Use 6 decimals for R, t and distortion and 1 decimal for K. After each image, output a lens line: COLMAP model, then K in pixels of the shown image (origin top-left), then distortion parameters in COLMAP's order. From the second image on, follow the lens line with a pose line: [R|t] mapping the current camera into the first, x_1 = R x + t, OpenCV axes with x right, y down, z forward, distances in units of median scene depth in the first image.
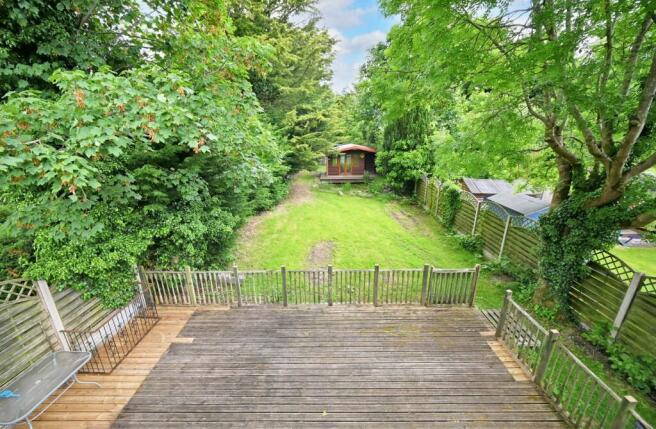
lens RADIAL K [[277.1, 0, 327.5], [0, 277.1, 226.8], [0, 0, 1]] dist [-0.000893, -0.000125]
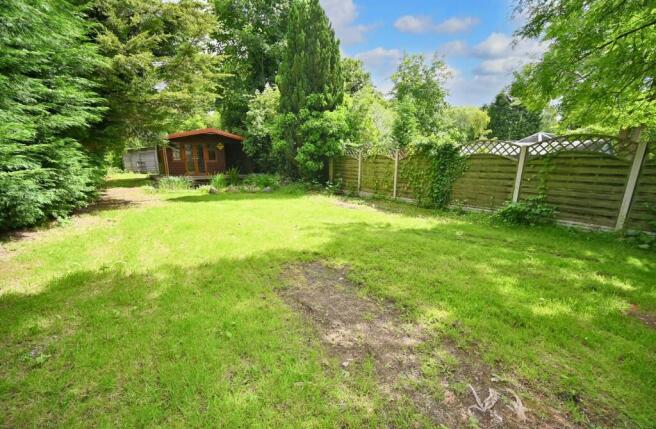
lens RADIAL K [[277.1, 0, 327.5], [0, 277.1, 226.8], [0, 0, 1]] dist [-0.000893, -0.000125]
pose [[0.810896, -0.130415, 0.570473, -0.129904], [0.183159, 0.982433, -0.035758, 0.019237], [-0.555788, 0.133484, 0.820538, 0.563915]]
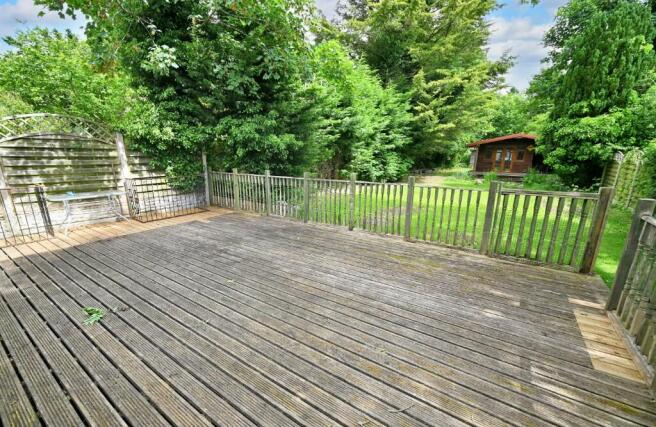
lens RADIAL K [[280.7, 0, 324.6], [0, 280.7, 226.4], [0, 0, 1]] dist [-0.000535, -0.000072]
pose [[0.829377, 0.154943, -0.536773, 0.180554], [-0.196458, 0.980296, -0.020581, 0.145233], [0.523008, 0.122523, 0.843475, 0.134264]]
